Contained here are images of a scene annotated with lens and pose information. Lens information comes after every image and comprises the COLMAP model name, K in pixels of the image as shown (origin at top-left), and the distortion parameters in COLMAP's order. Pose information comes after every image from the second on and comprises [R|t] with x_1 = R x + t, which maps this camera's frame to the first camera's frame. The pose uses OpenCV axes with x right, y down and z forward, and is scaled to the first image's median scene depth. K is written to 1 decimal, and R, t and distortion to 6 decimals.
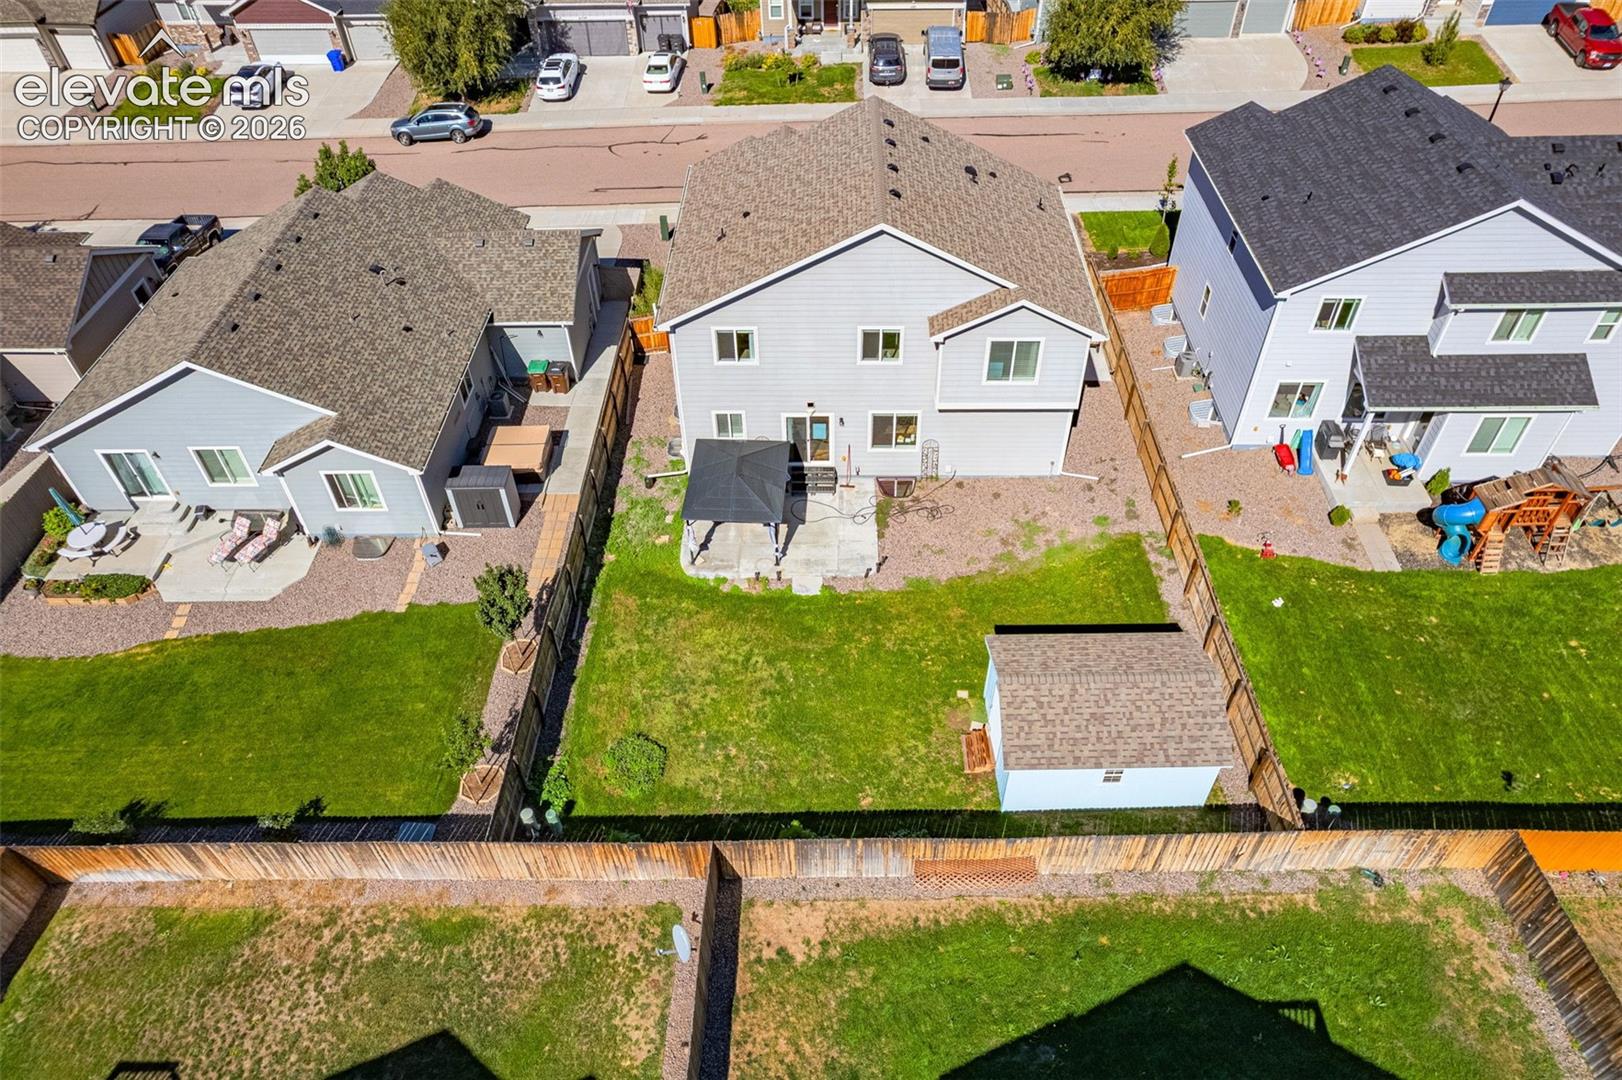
lens RADIAL K [[1065.3, 0, 801.9], [0, 1065.3, 545.3], [0, 0, 1]] dist [-0.077351, 0.093554]
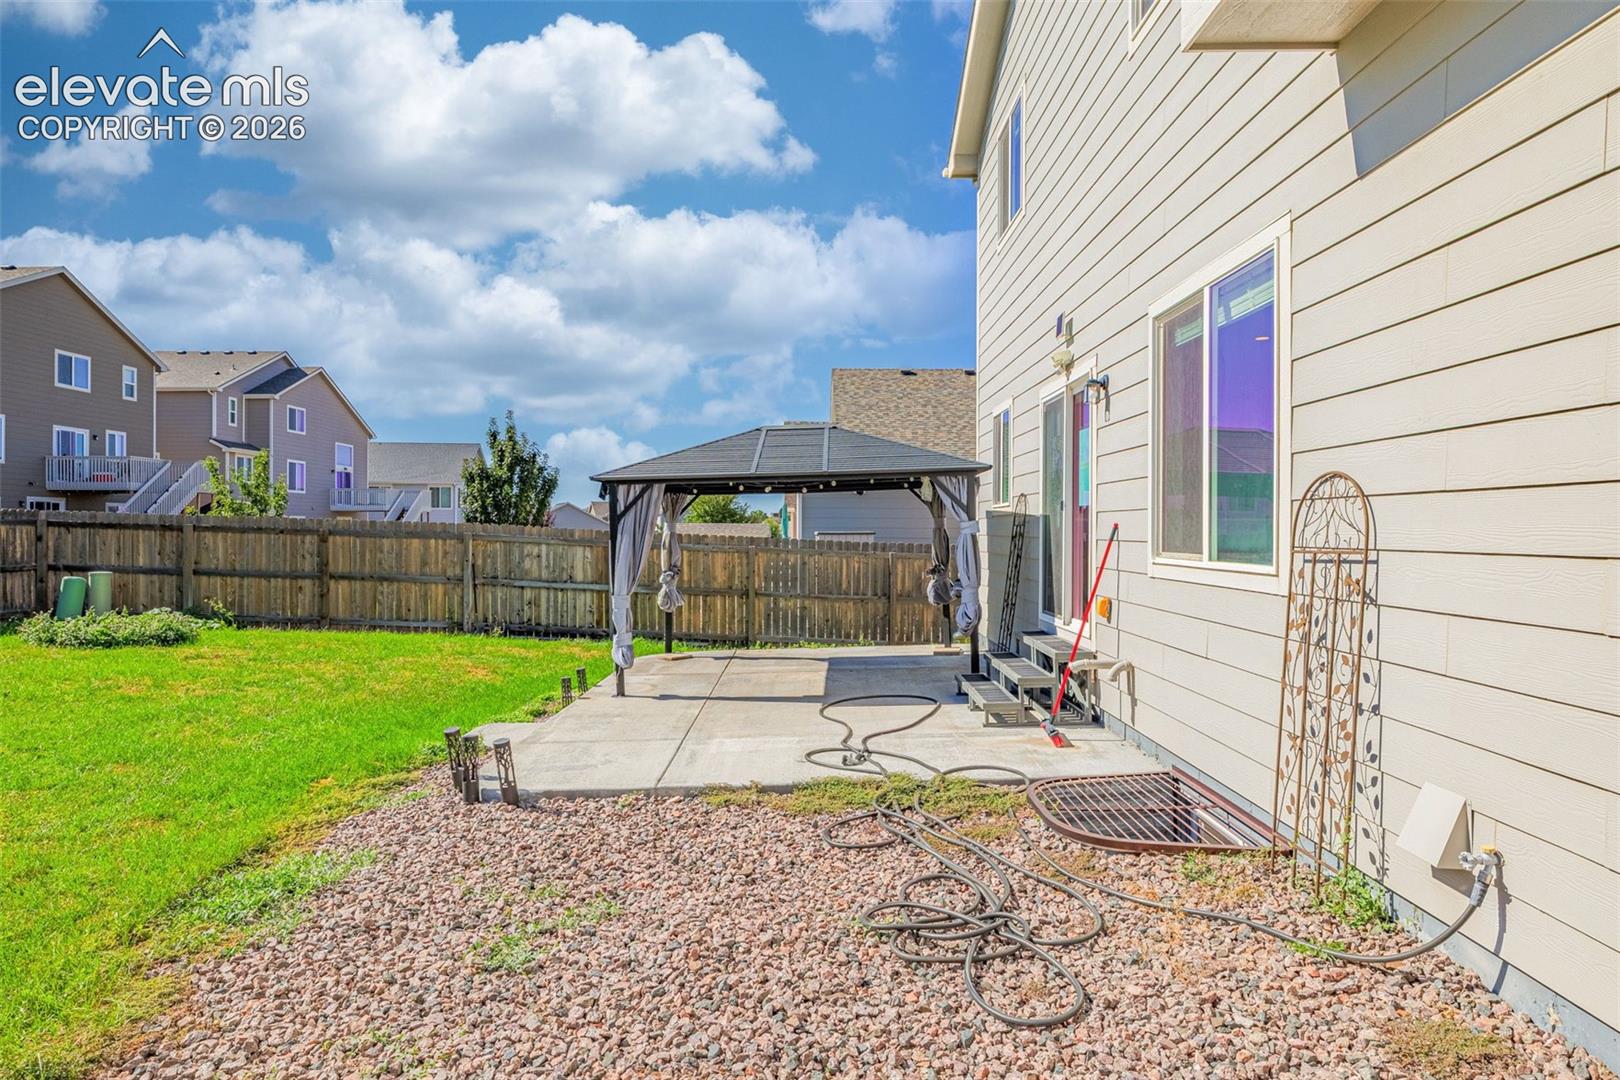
lens RADIAL K [[925.7, 0, 810.0], [0, 925.7, 540.0], [0, 0, 1]] dist [-0.050332, 0.028320]
pose [[0.021815, 0.035692, -0.999125, 0.229252], [-0.702976, 0.711143, 0.010056, -0.051965], [0.710879, 0.702141, 0.040604, 0.962352]]
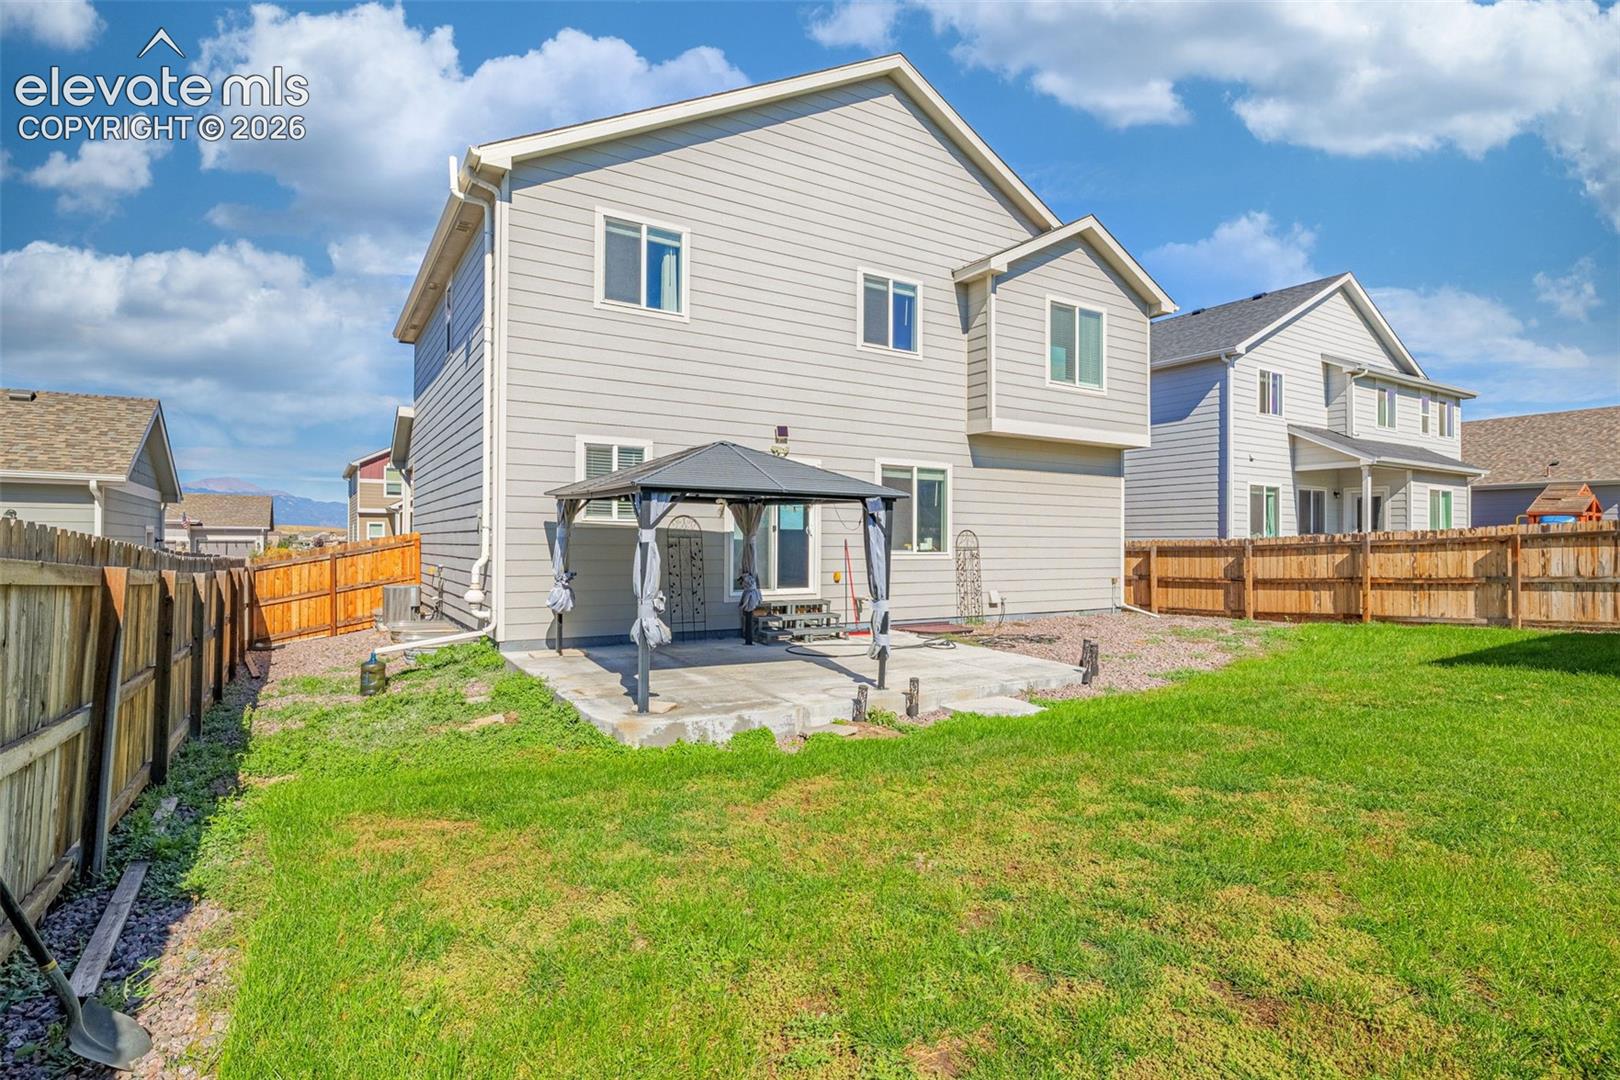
lens RADIAL K [[803.5, 0, 798.2], [0, 803.5, 537.9], [0, 0, 1]] dist [-0.001285, 0.000024]
pose [[0.841930, 0.033250, 0.538561, -0.179232], [0.358990, 0.710636, -0.605081, 0.125584], [-0.402840, 0.702774, 0.586369, 0.797142]]
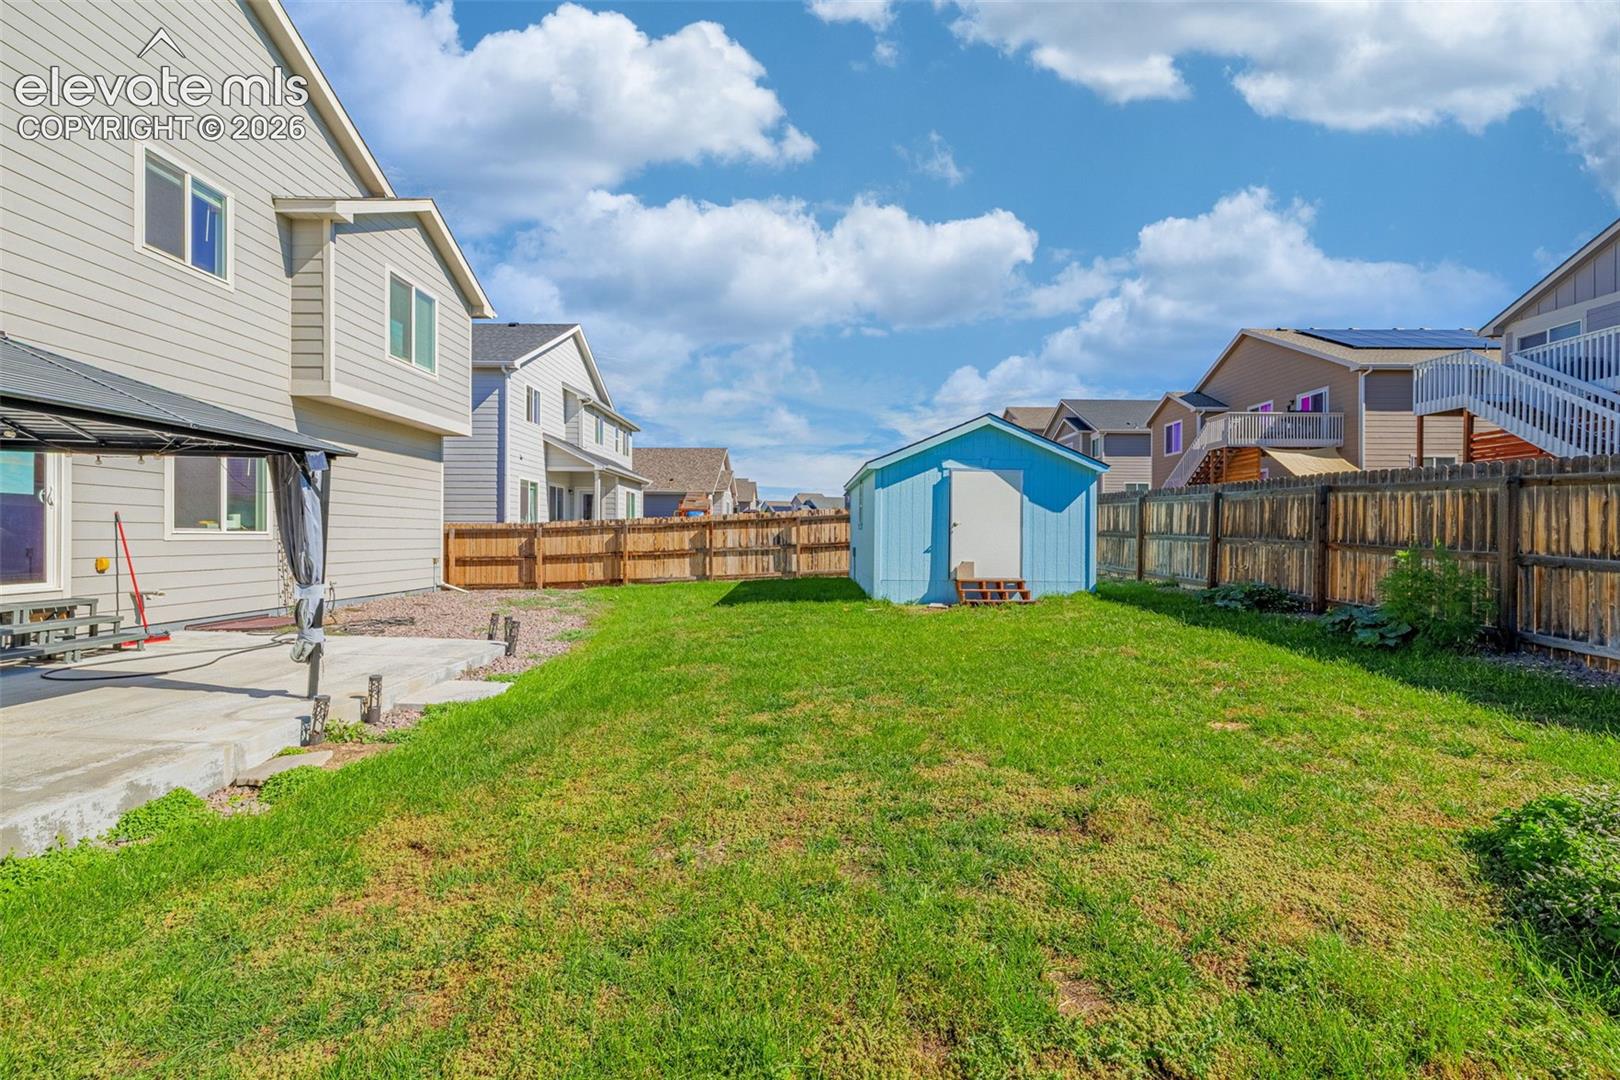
lens RADIAL K [[678.3, 0, 807.9], [0, 678.3, 535.9], [0, 0, 1]] dist [0.000284, -0.000158]
pose [[-0.020796, 0.025763, 0.999452, -0.188783], [0.698336, 0.715759, -0.003920, 0.073447], [-0.715468, 0.697872, -0.032876, 0.858196]]
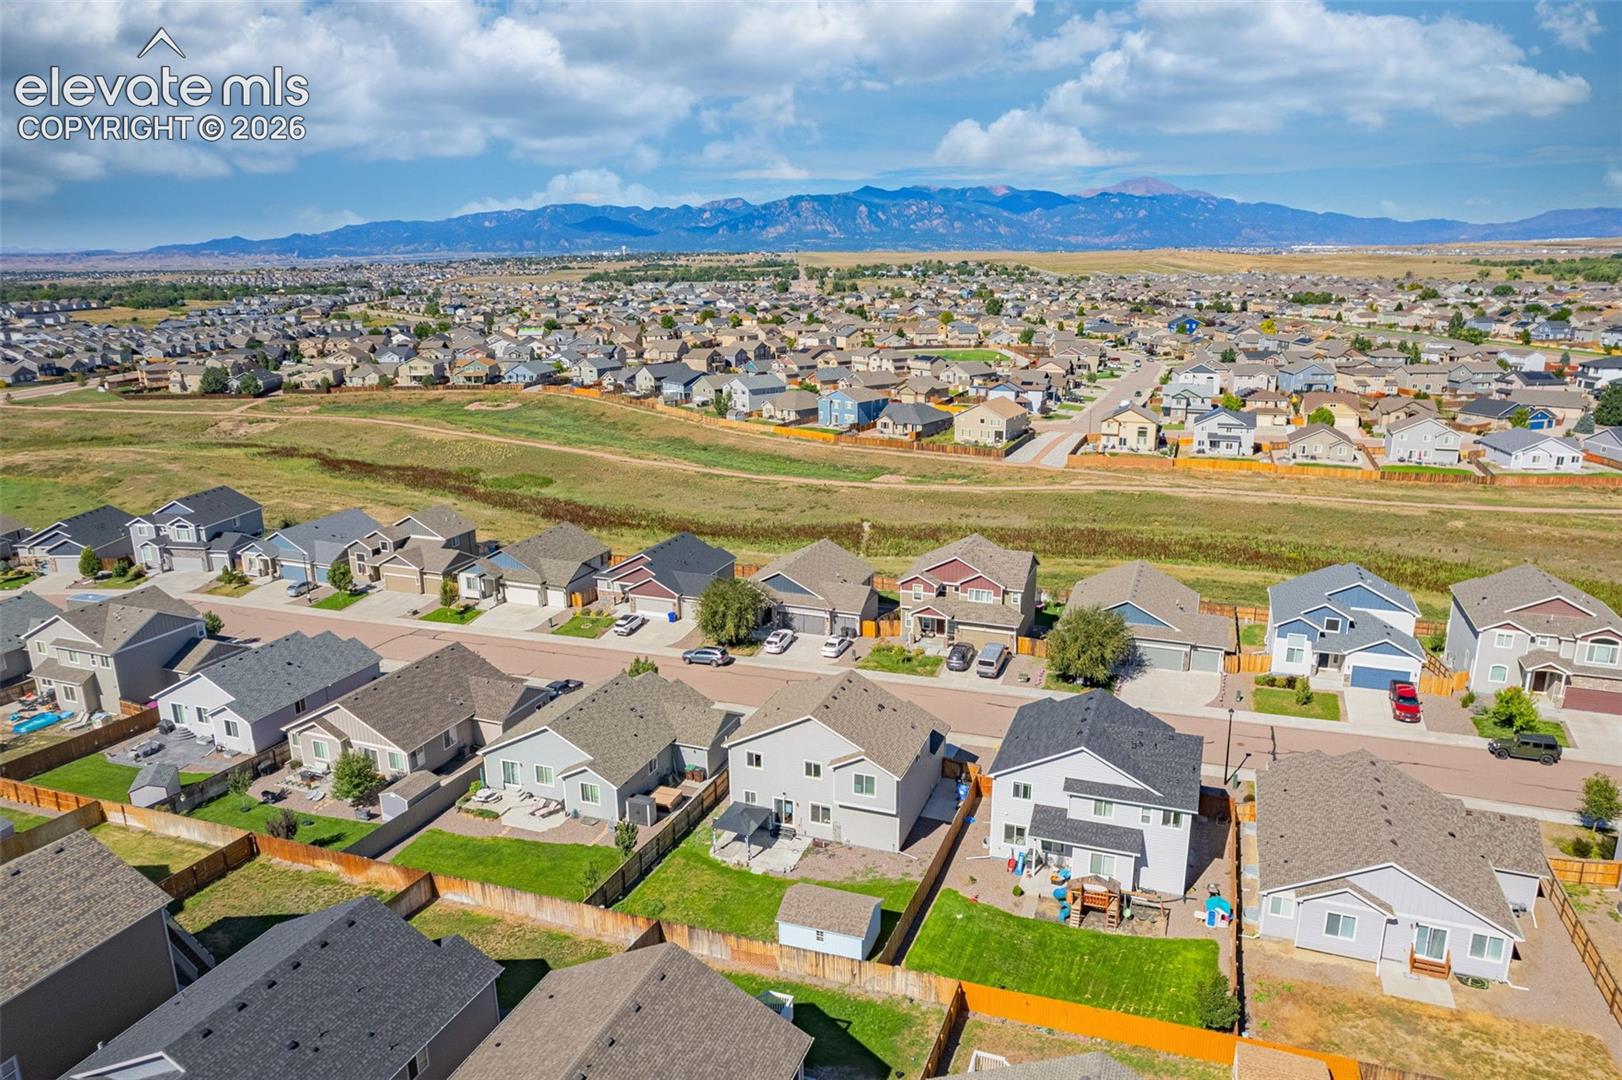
lens RADIAL K [[1065.3, 0, 801.9], [0, 1065.3, 545.3], [0, 0, 1]] dist [-0.077351, 0.093554]
pose [[0.939656, 0.098151, -0.327738, 0.700776], [-0.245783, 0.860045, -0.447116, 0.393252], [0.237984, 0.500688, 0.832271, -1.065243]]
